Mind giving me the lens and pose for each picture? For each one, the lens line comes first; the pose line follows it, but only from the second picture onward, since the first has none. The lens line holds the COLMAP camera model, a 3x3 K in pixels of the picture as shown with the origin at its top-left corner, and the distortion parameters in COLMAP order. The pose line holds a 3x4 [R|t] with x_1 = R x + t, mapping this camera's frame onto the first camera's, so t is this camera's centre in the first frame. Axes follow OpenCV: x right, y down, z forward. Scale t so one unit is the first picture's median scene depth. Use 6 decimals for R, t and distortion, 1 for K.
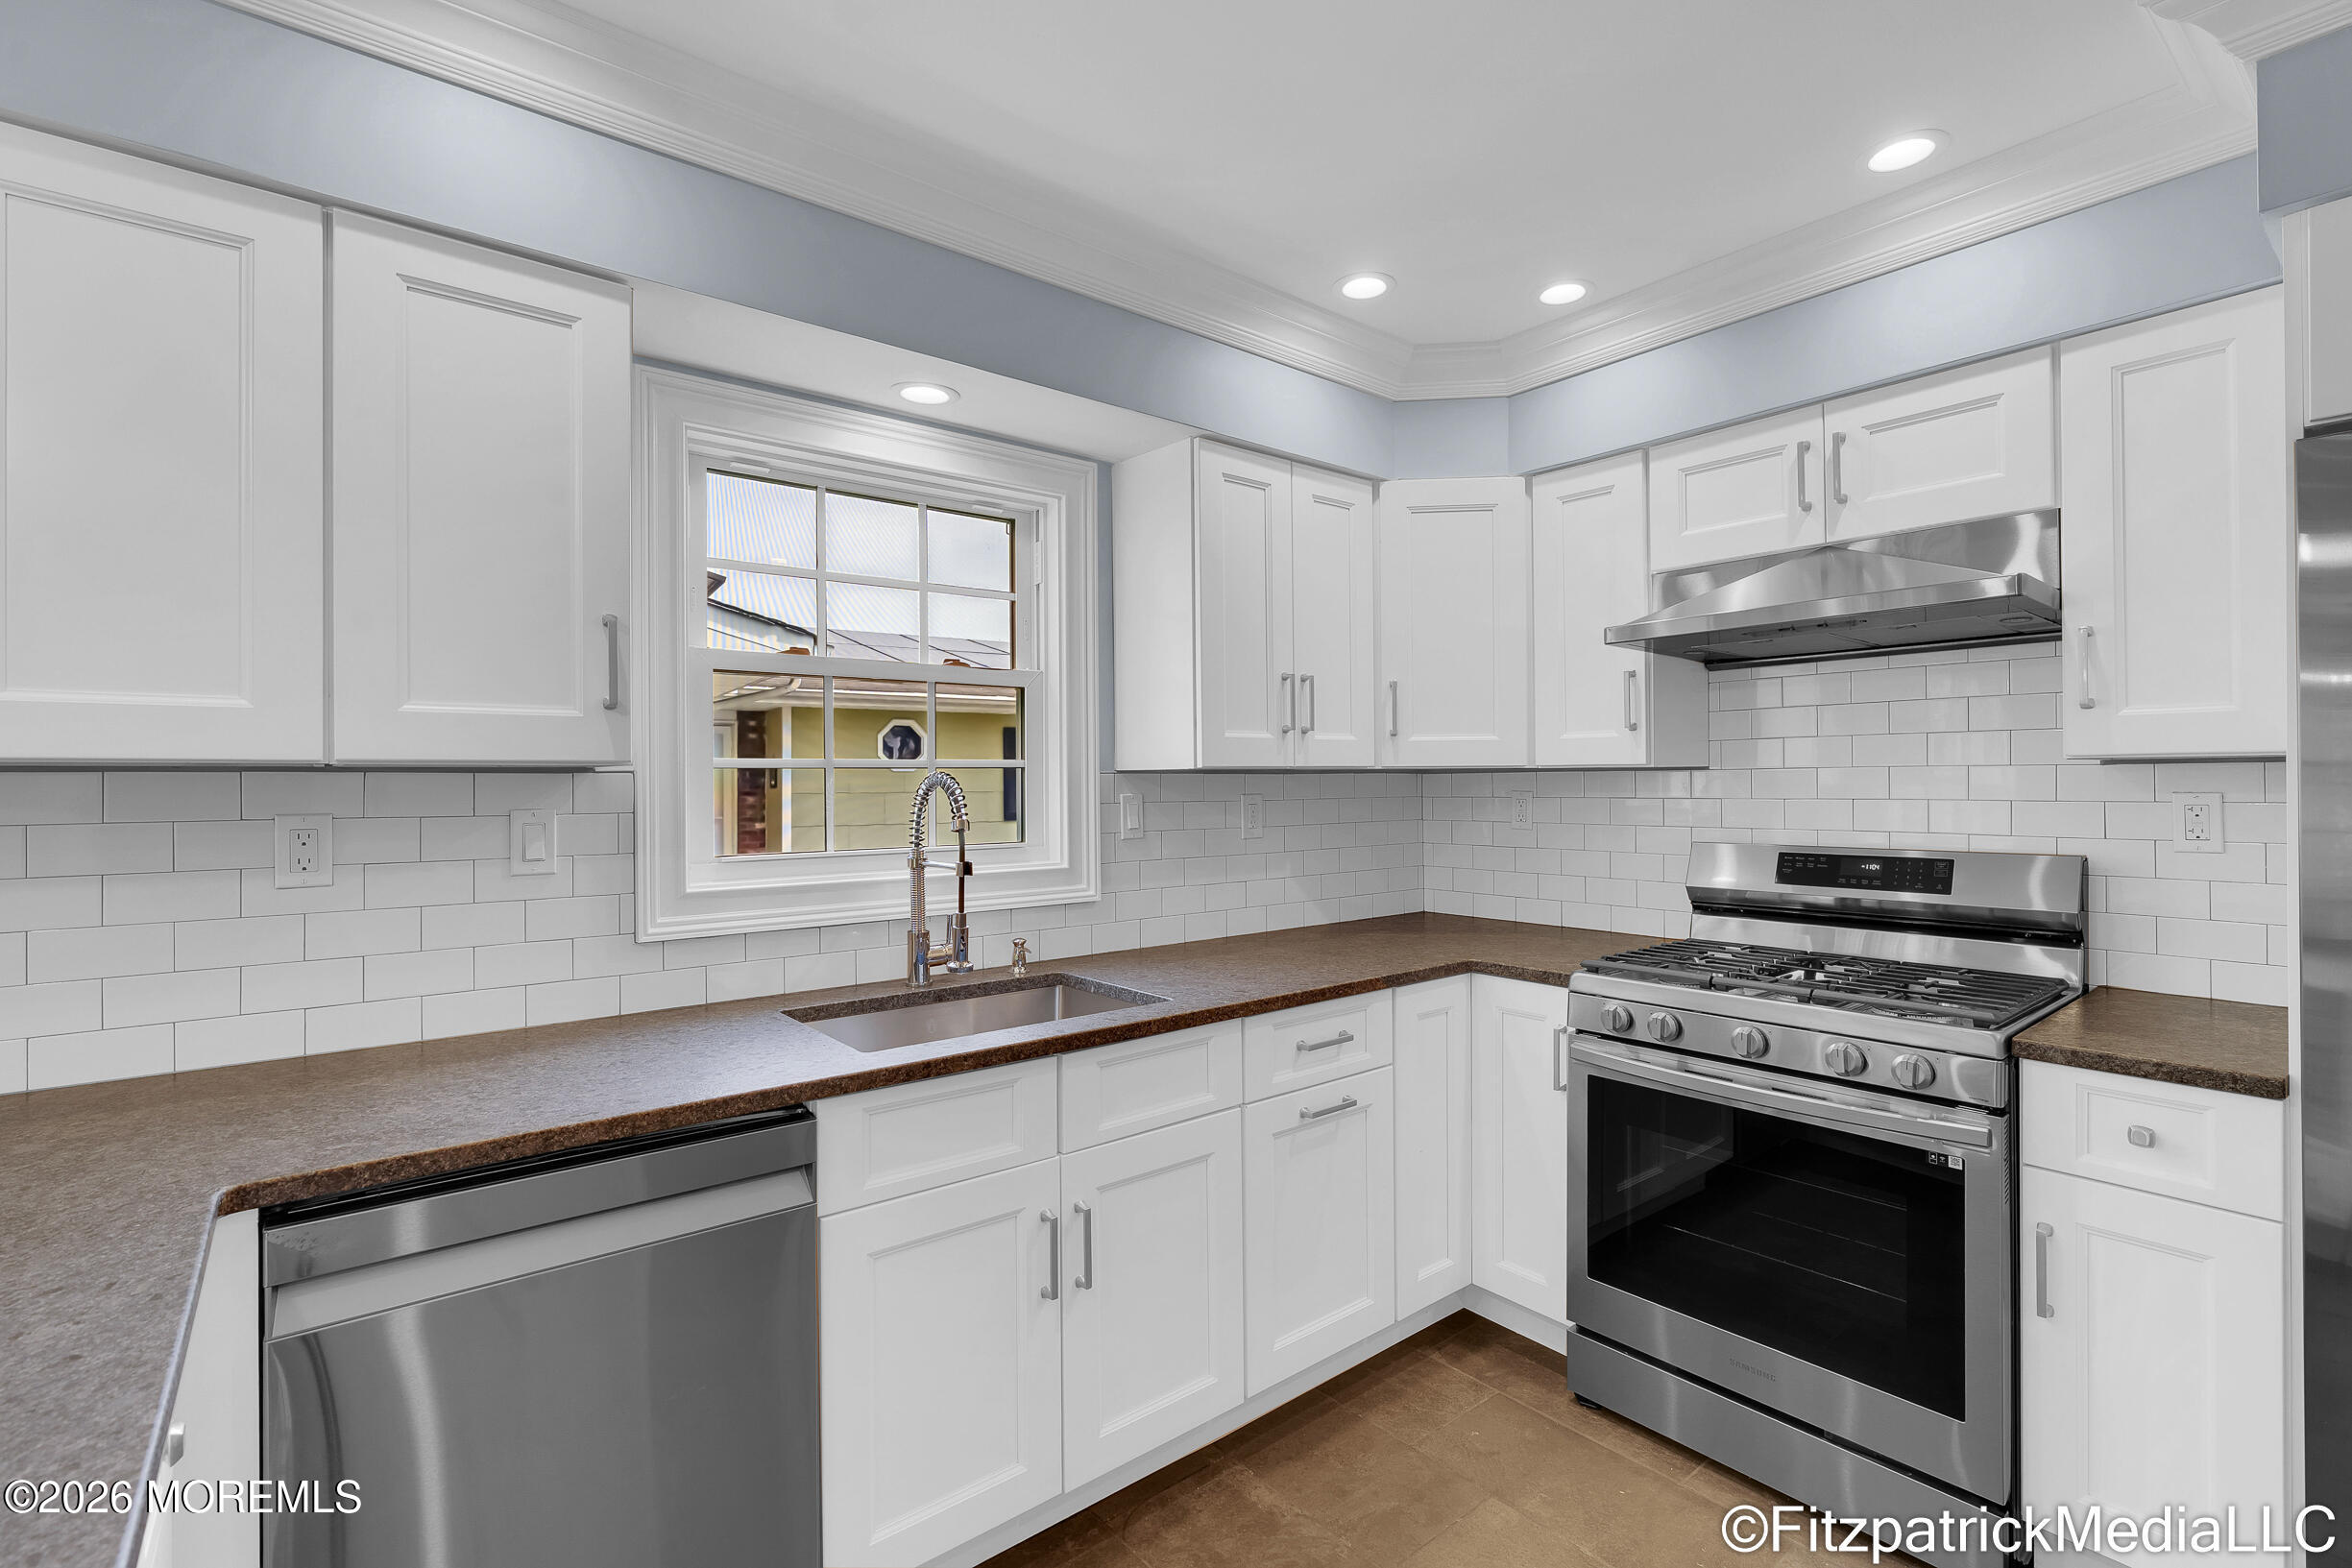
lens RADIAL K [[1063.4, 0, 1168.9], [0, 1063.4, 778.1], [0, 0, 1]] dist [-0.008493, 0.002354]
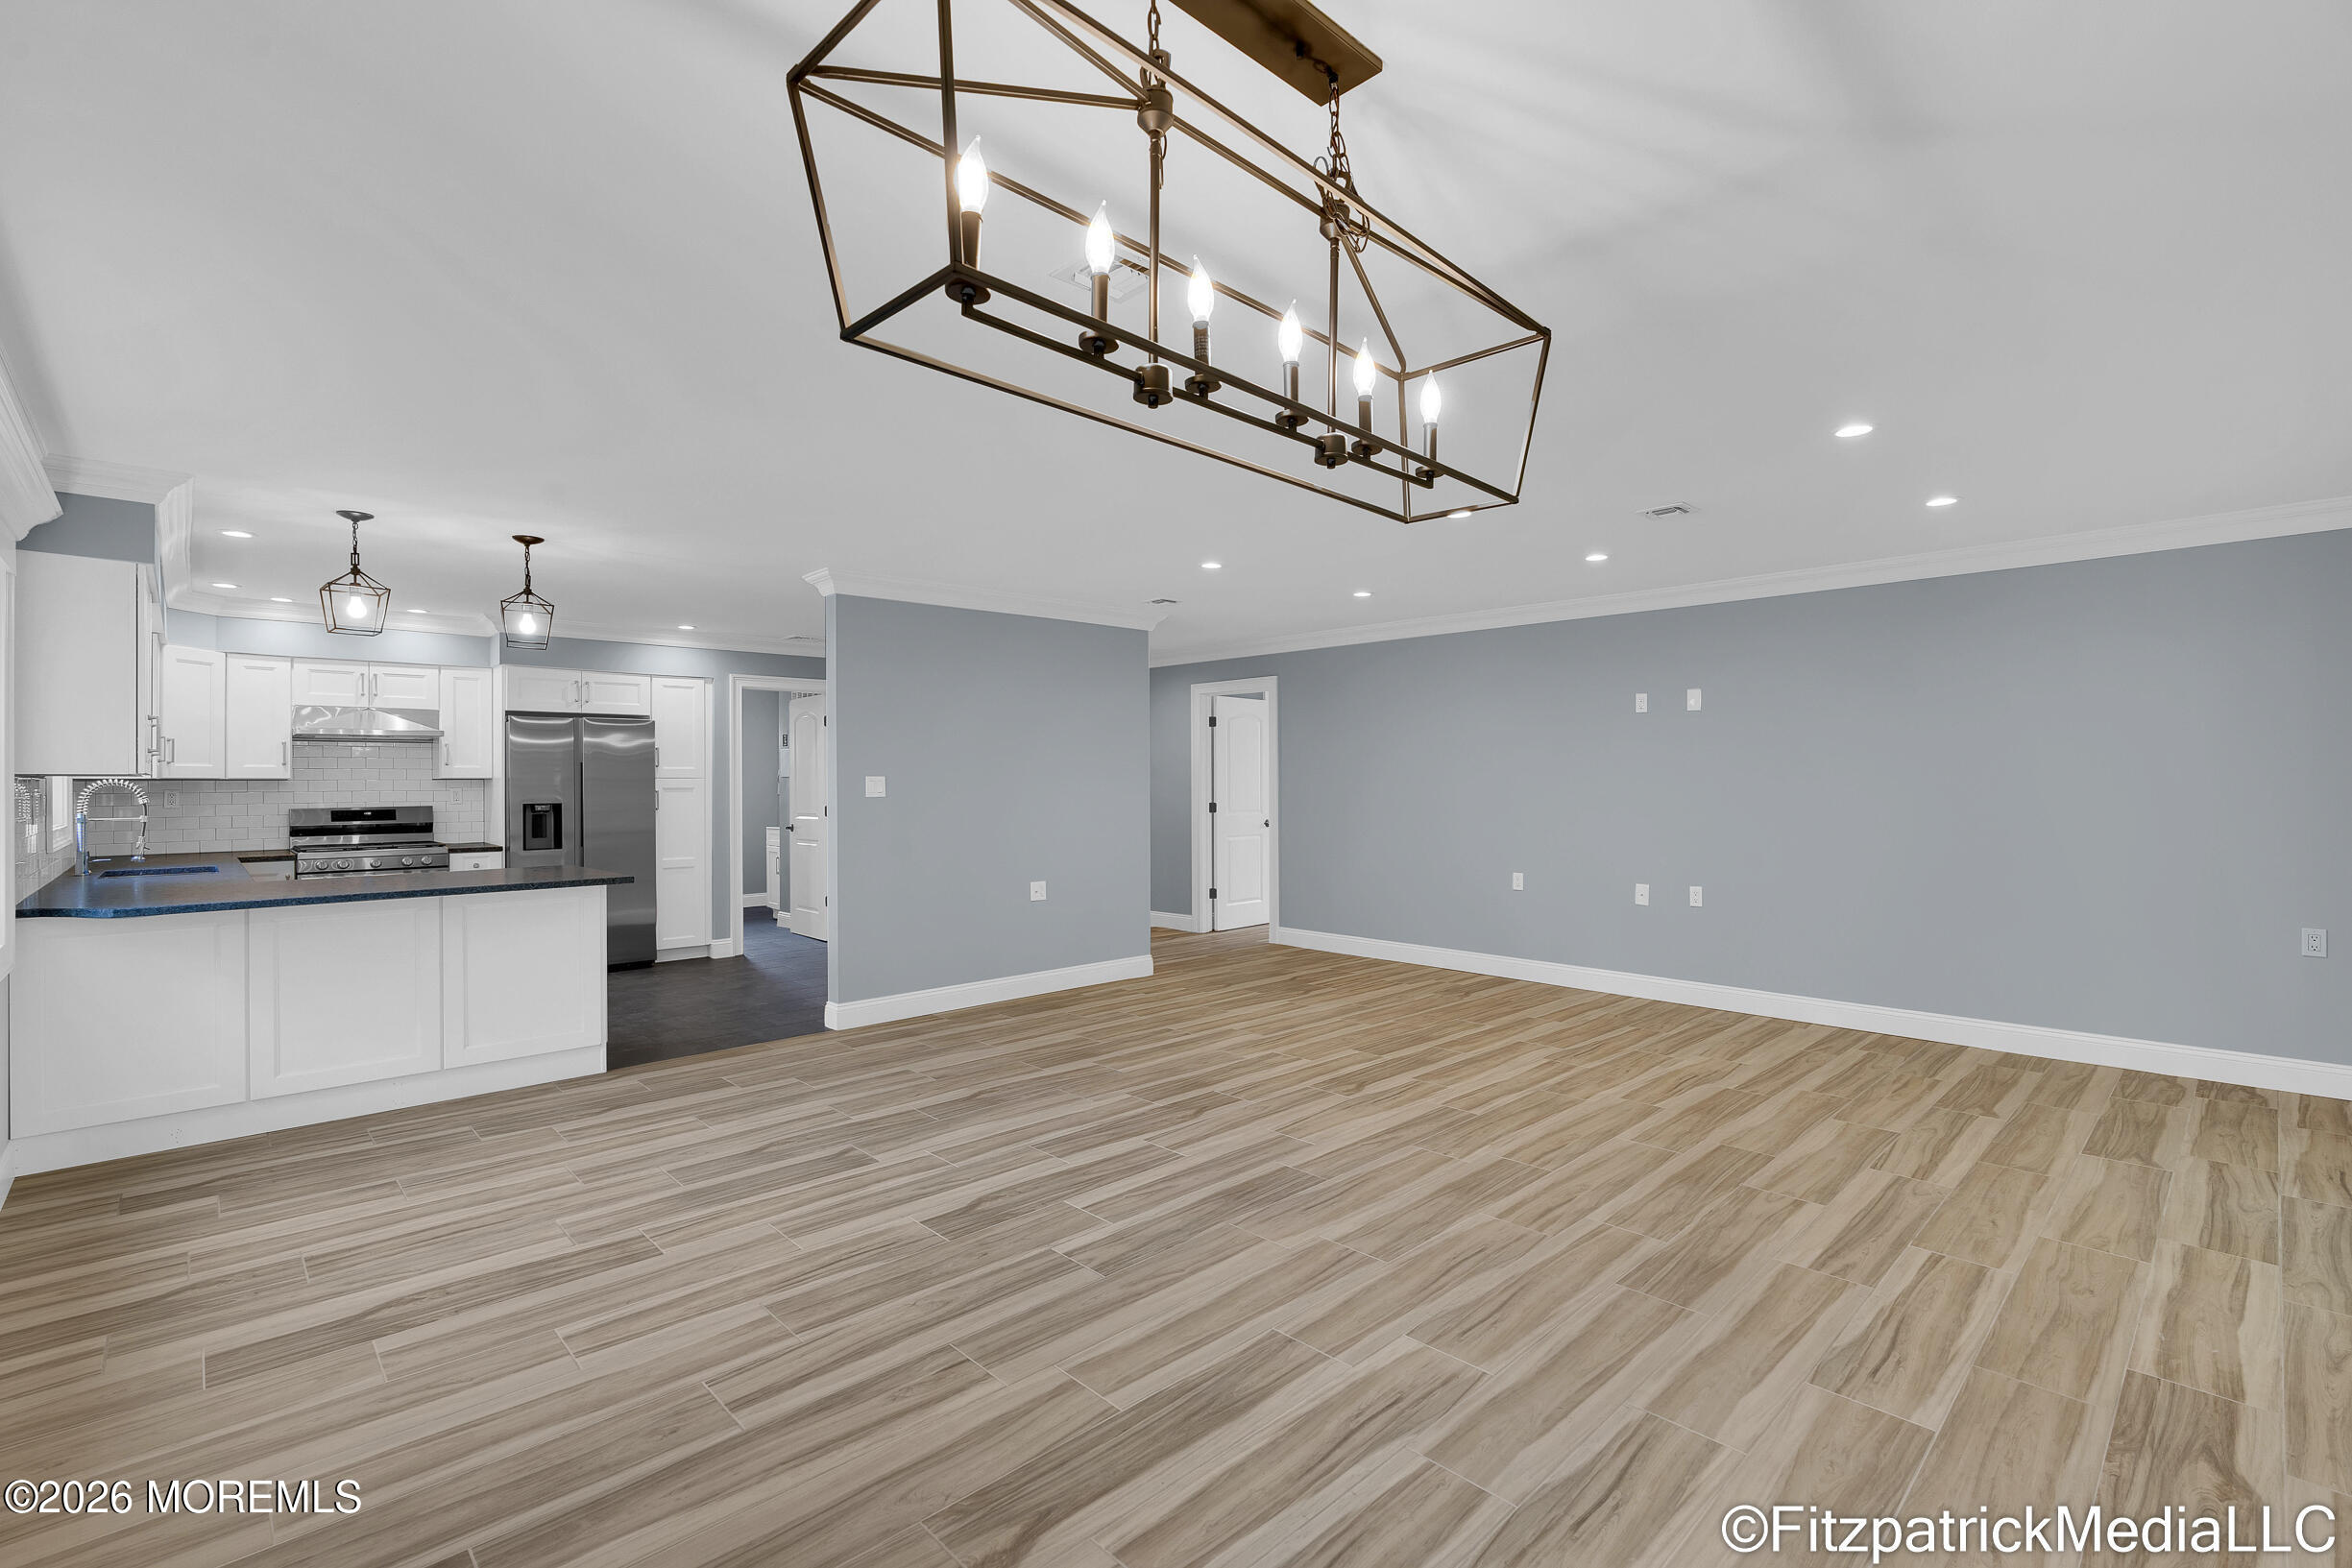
lens RADIAL K [[1063.4, 0, 1172.8], [0, 1063.4, 781.5], [0, 0, 1]] dist [-0.008493, 0.002354]
pose [[-0.094436, -0.002005, 0.995529, -2.701533], [-0.002347, 0.999996, 0.001791, -0.017837], [-0.995528, -0.002168, -0.094440, -1.049831]]
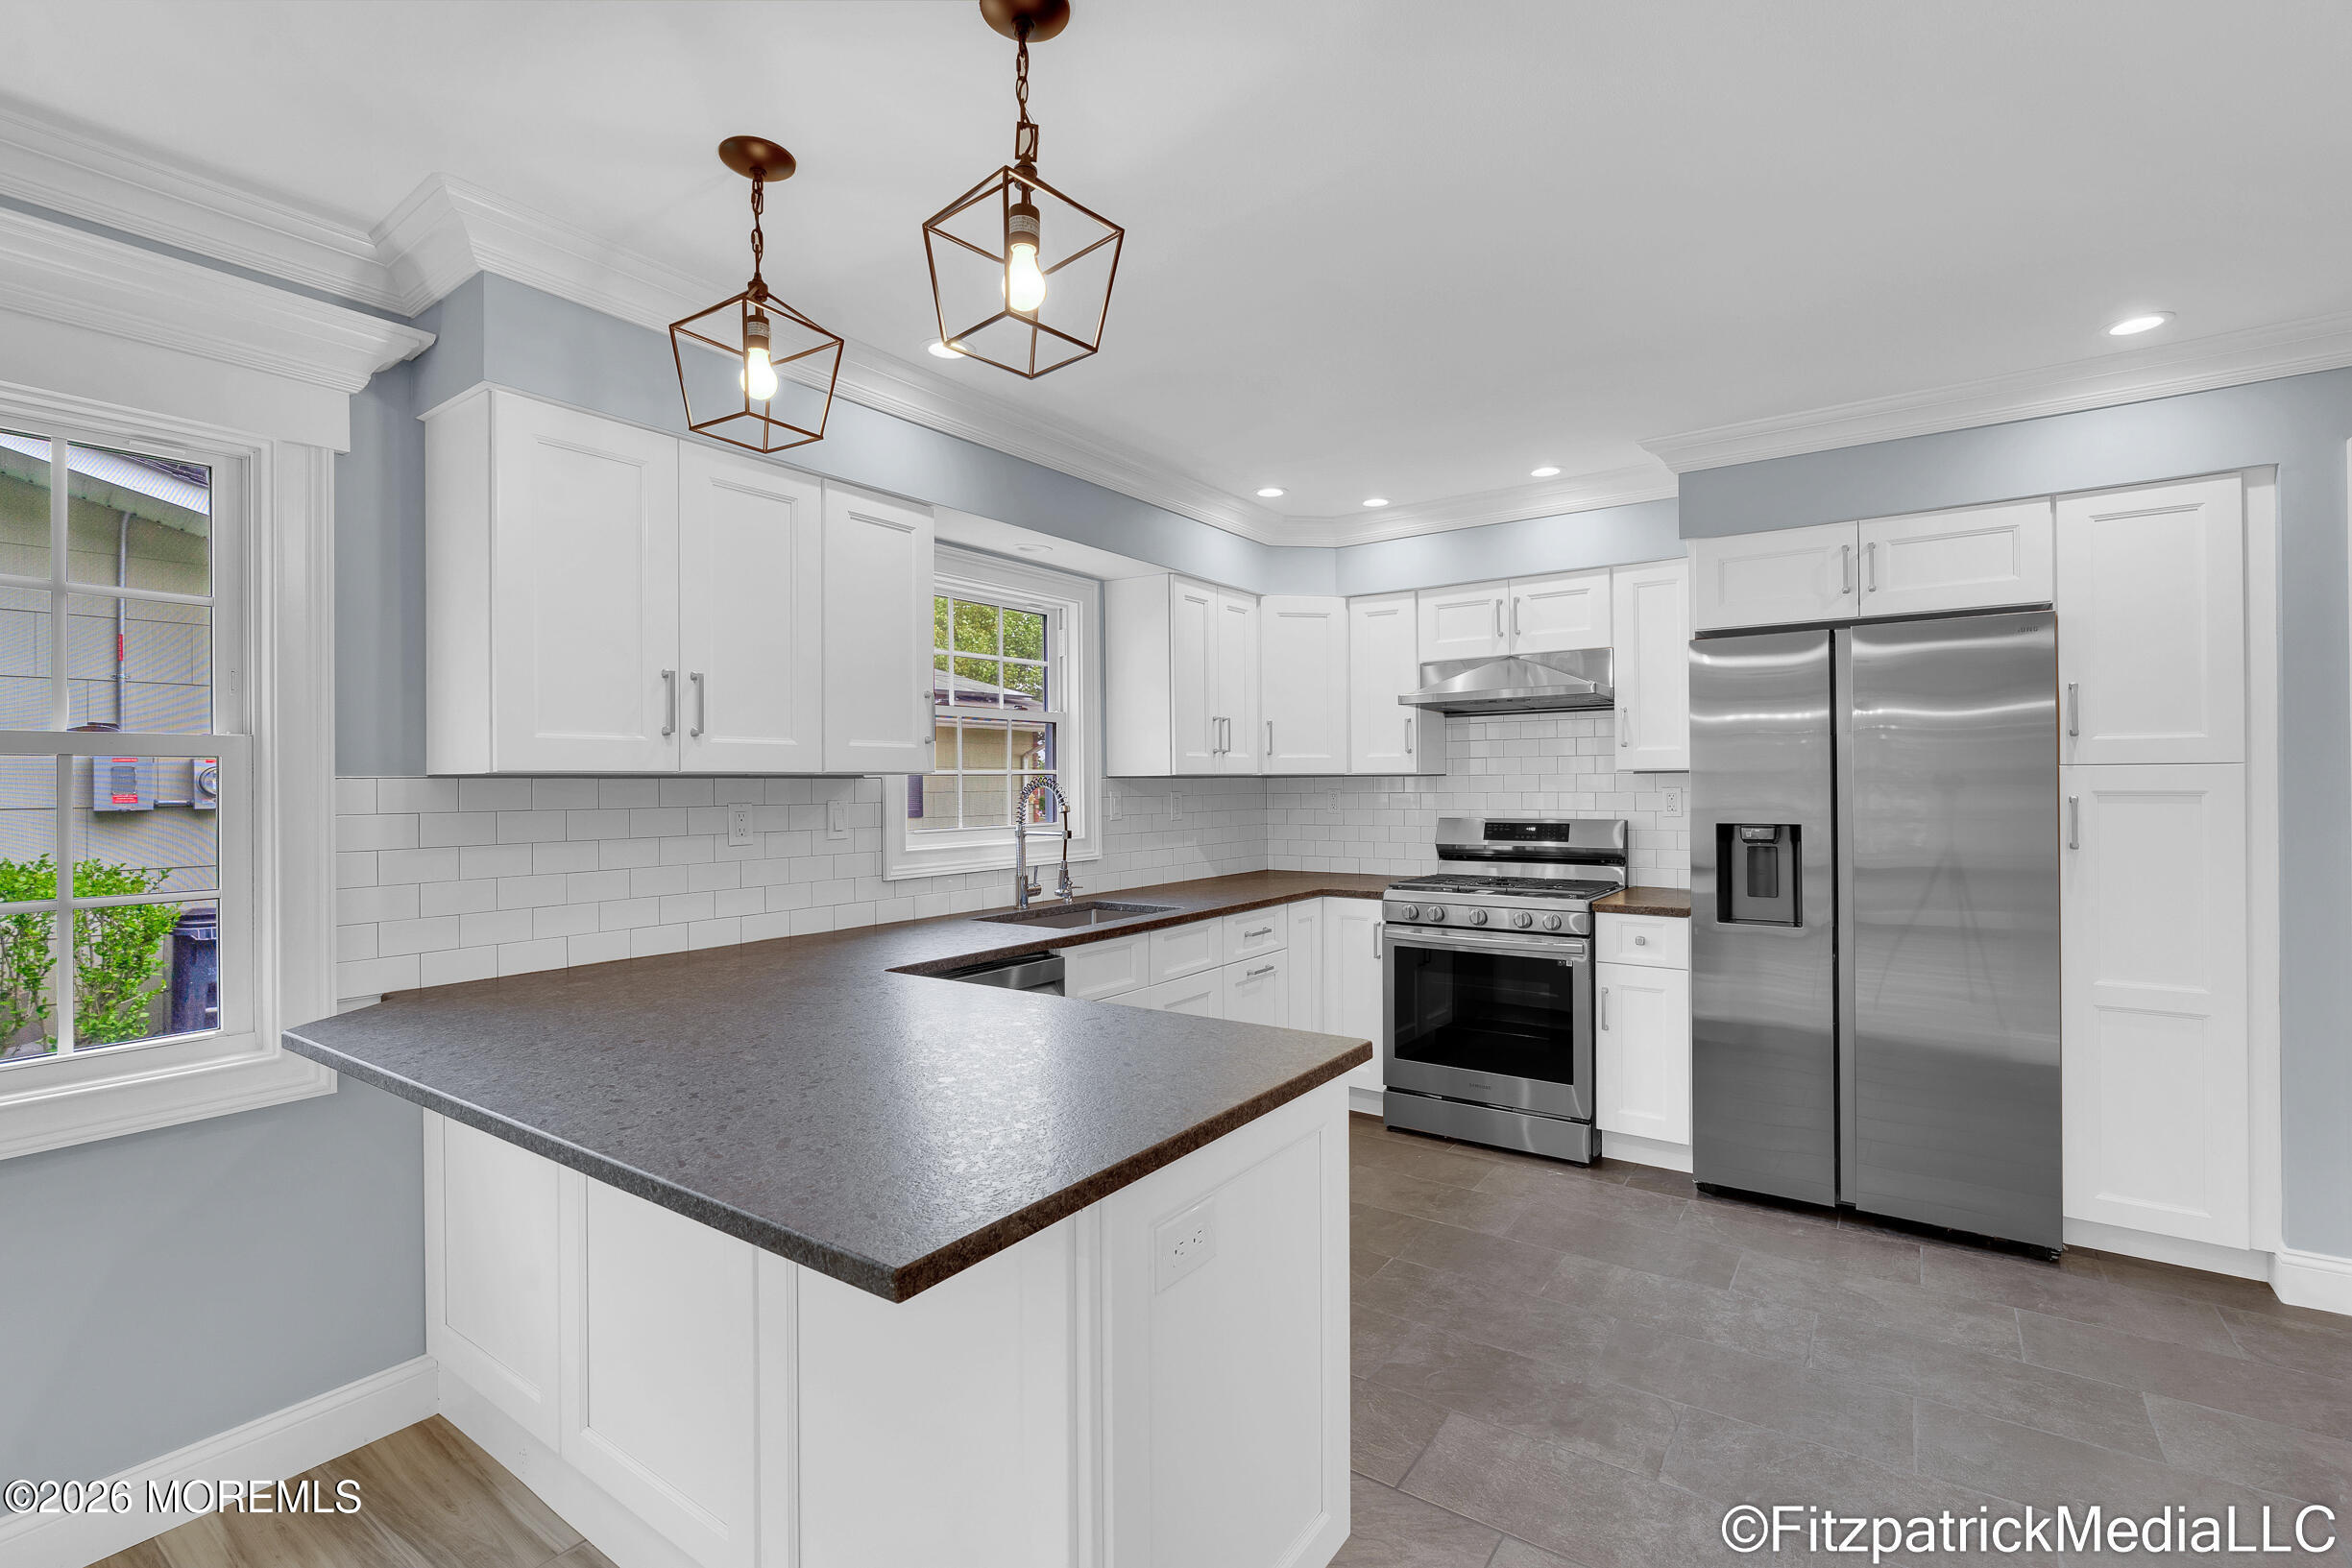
lens RADIAL K [[1063.4, 0, 1174.4], [0, 1063.4, 777.8], [0, 0, 1]] dist [-0.008493, 0.002354]
pose [[0.962491, -0.000249, 0.271313, -0.462797], [0.001022, 0.999996, -0.002710, -0.000667], [-0.271311, 0.002886, 0.962487, -0.648278]]
